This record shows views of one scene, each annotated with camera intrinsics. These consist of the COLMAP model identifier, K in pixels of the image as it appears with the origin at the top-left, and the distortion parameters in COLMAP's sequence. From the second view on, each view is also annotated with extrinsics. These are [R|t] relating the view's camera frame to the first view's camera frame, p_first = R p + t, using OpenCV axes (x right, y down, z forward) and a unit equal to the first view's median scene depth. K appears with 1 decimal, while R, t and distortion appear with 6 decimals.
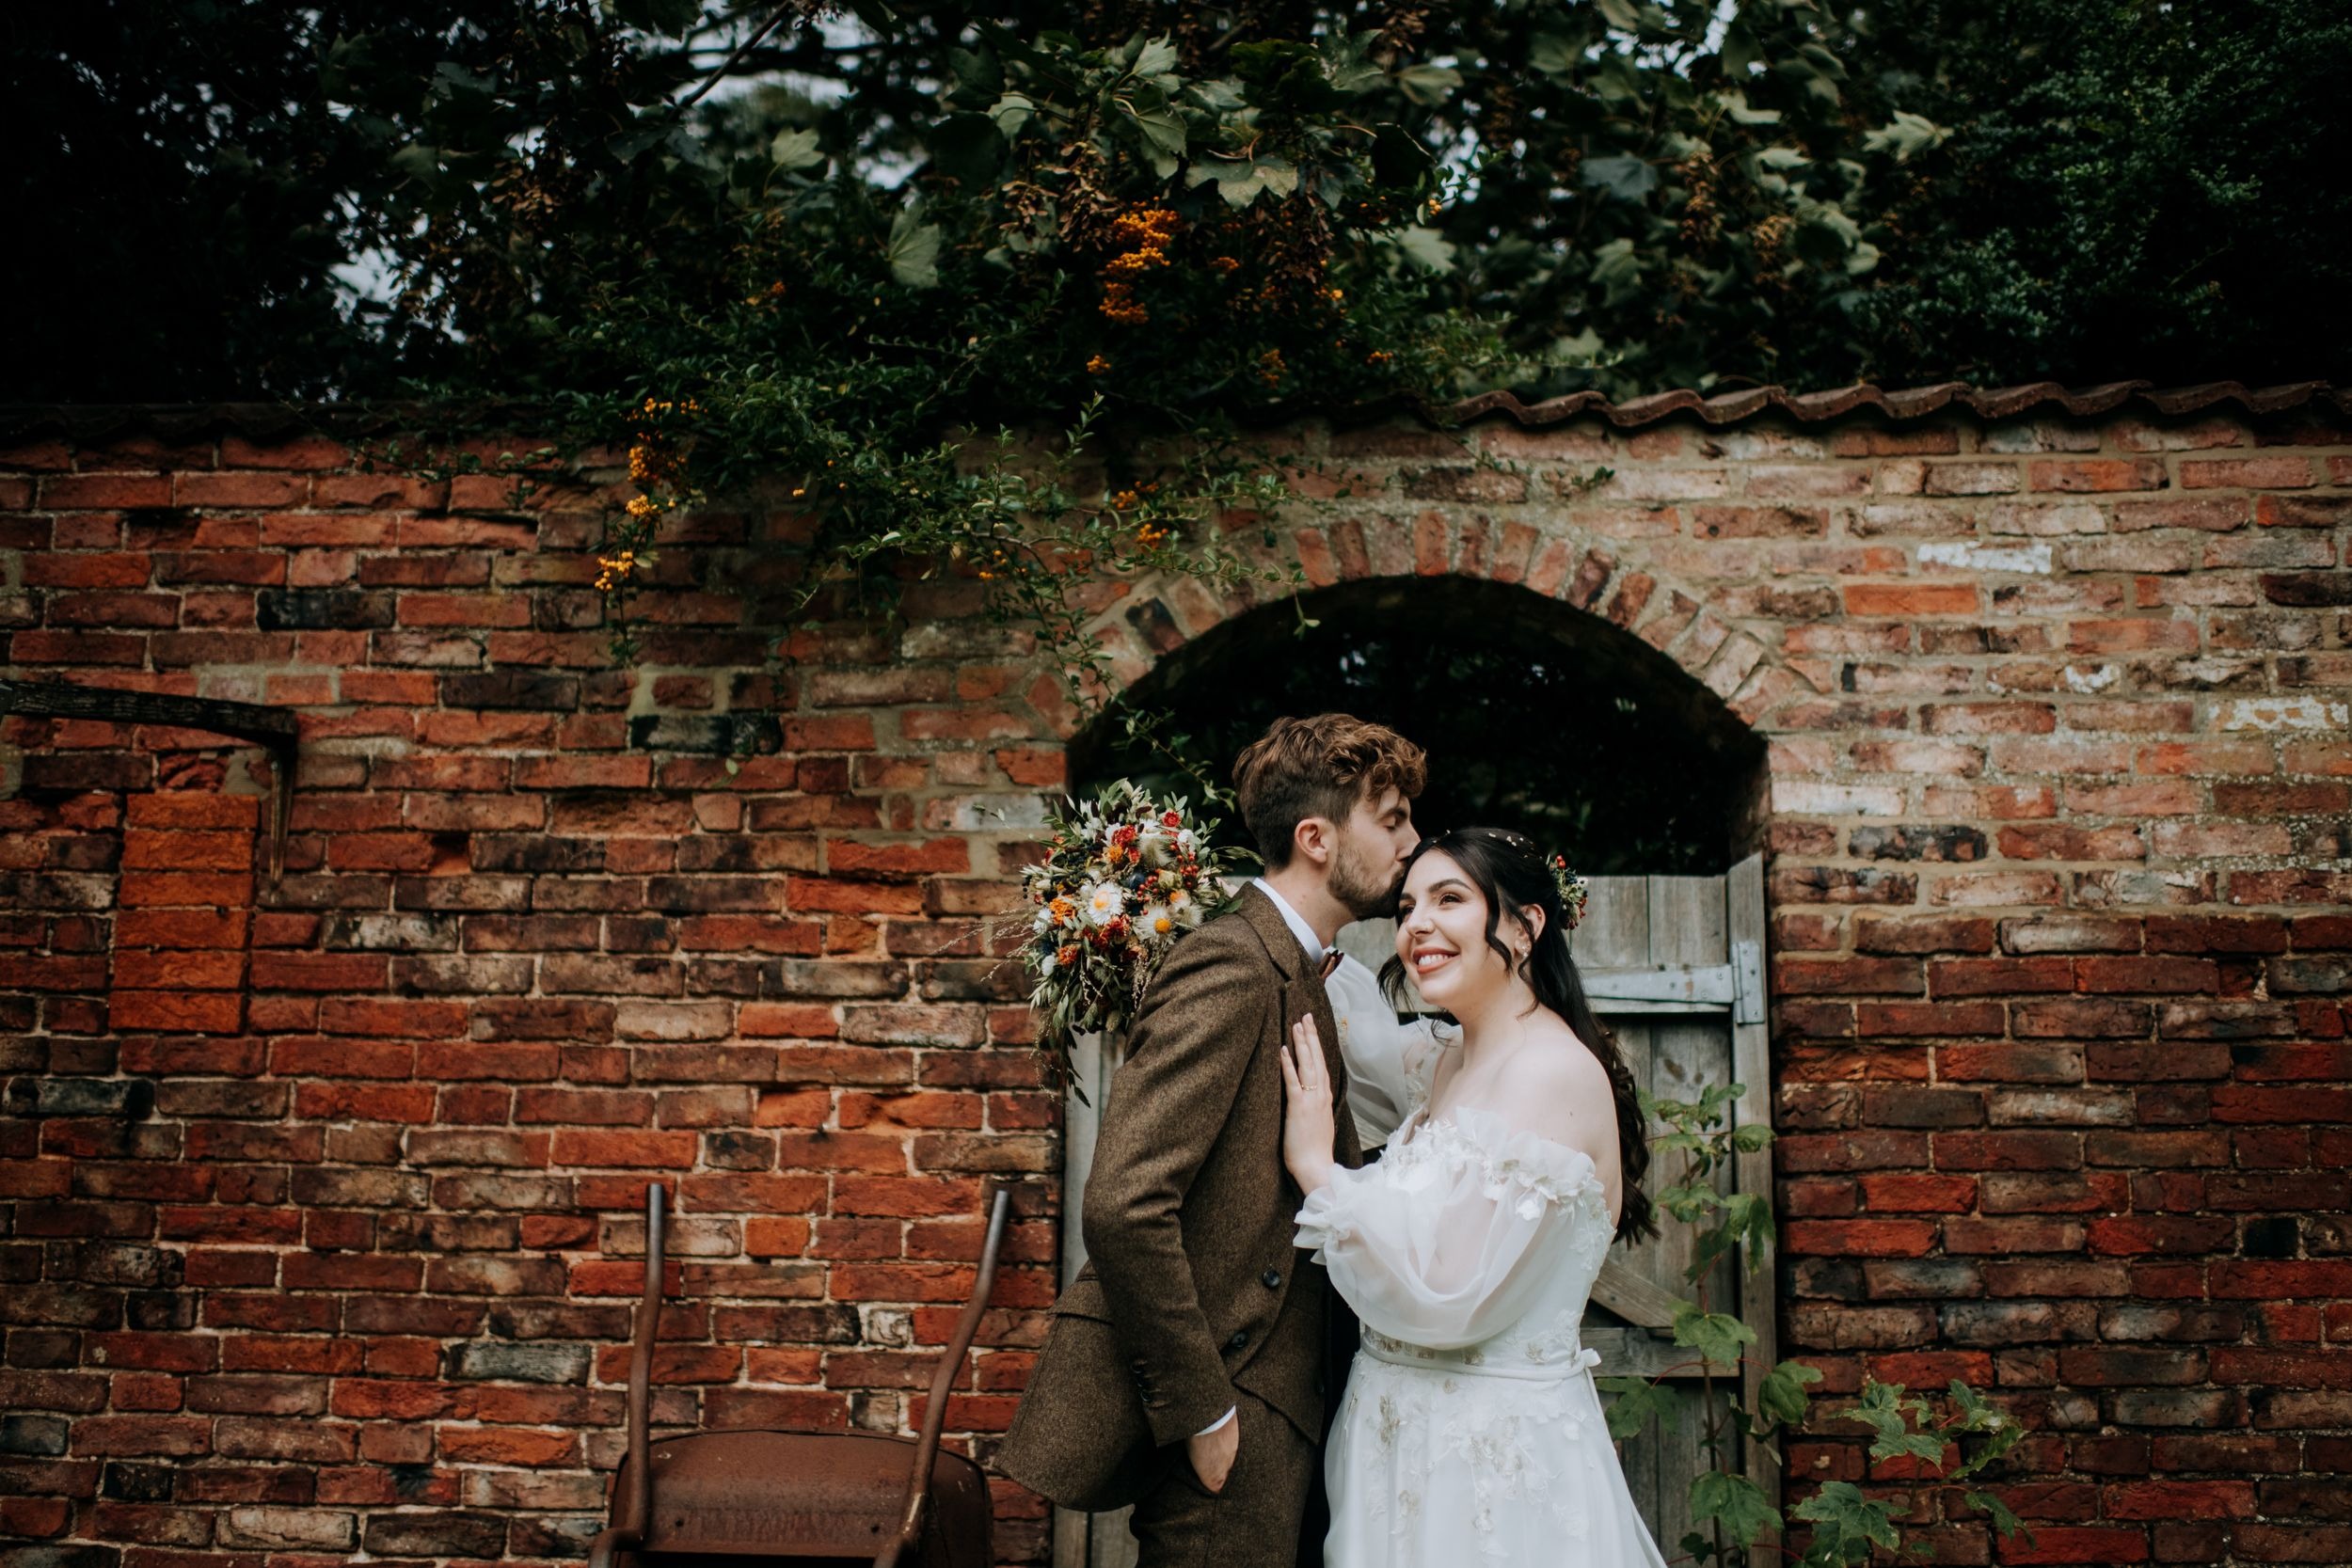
lens RADIAL K [[2408.8, 0, 1176.0], [0, 2408.8, 784.0], [0, 0, 1]] dist [-0.107458, 0.102933]
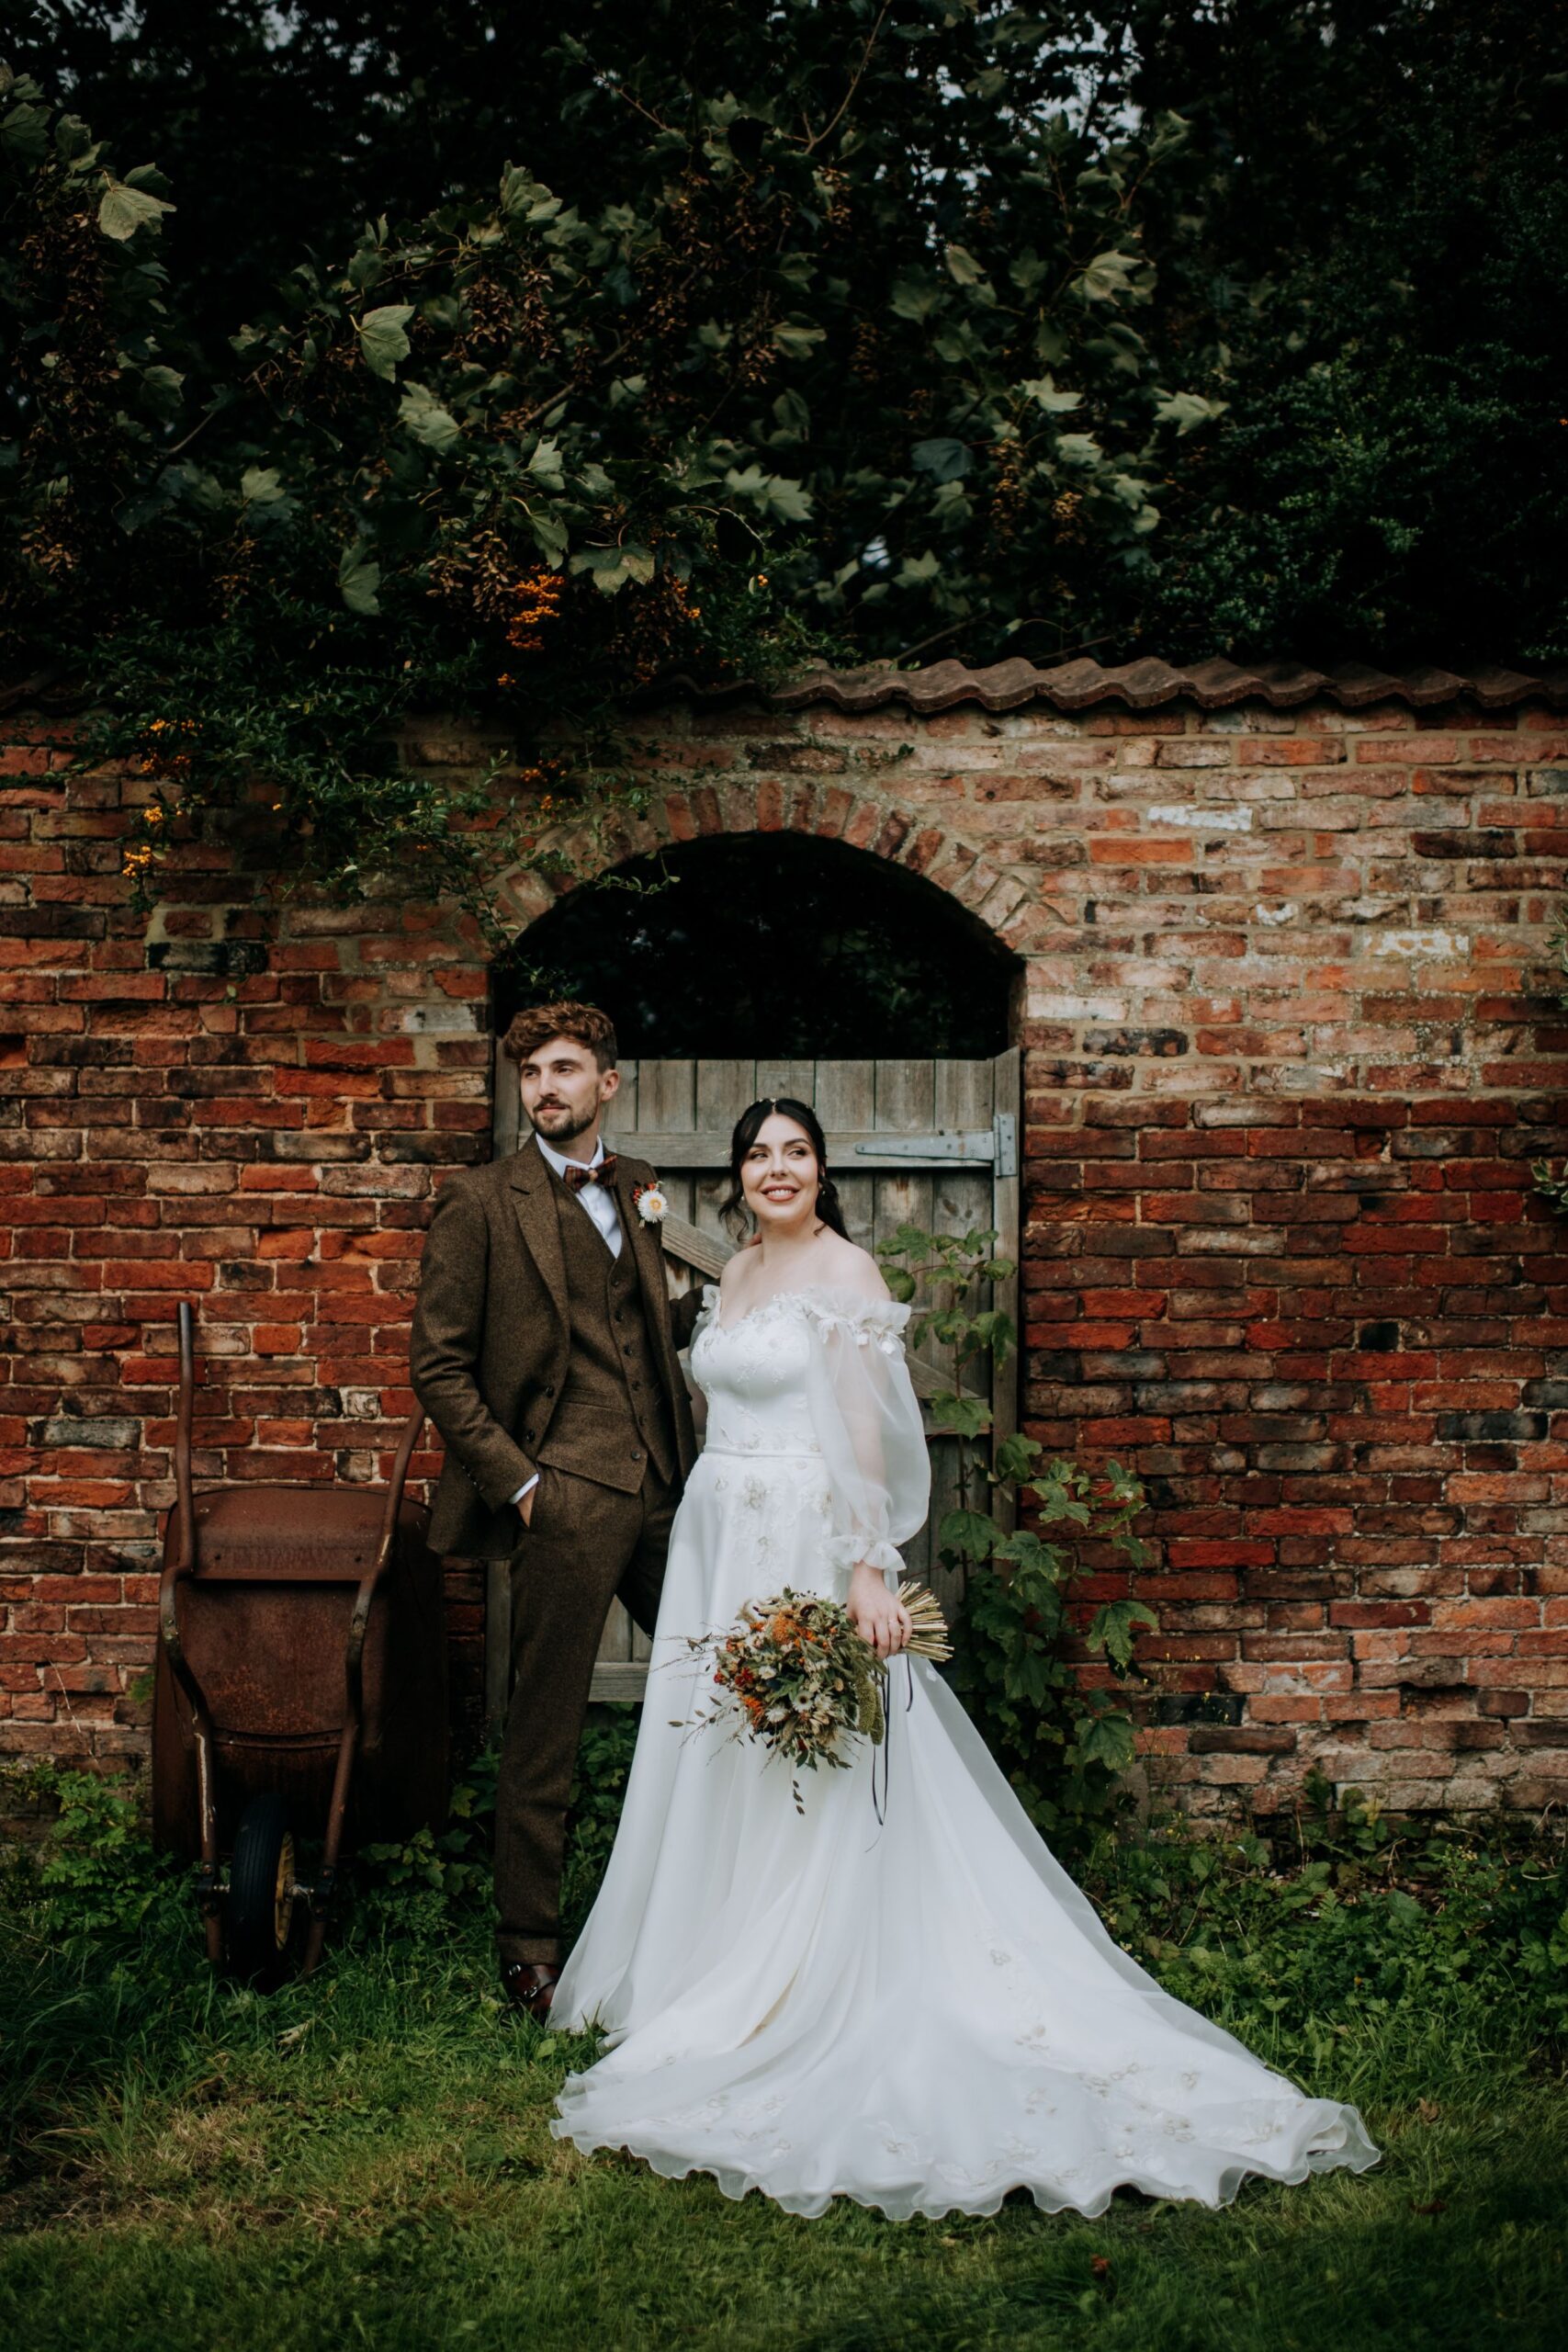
lens RADIAL K [[2408.8, 0, 784.0], [0, 2408.8, 1176.0], [0, 0, 1]] dist [-0.107458, 0.102933]
pose [[0.998239, -0.006388, 0.058969, 0.037439], [-0.005928, 0.978462, 0.206344, -0.175783], [-0.059017, -0.206331, 0.976701, -0.302764]]
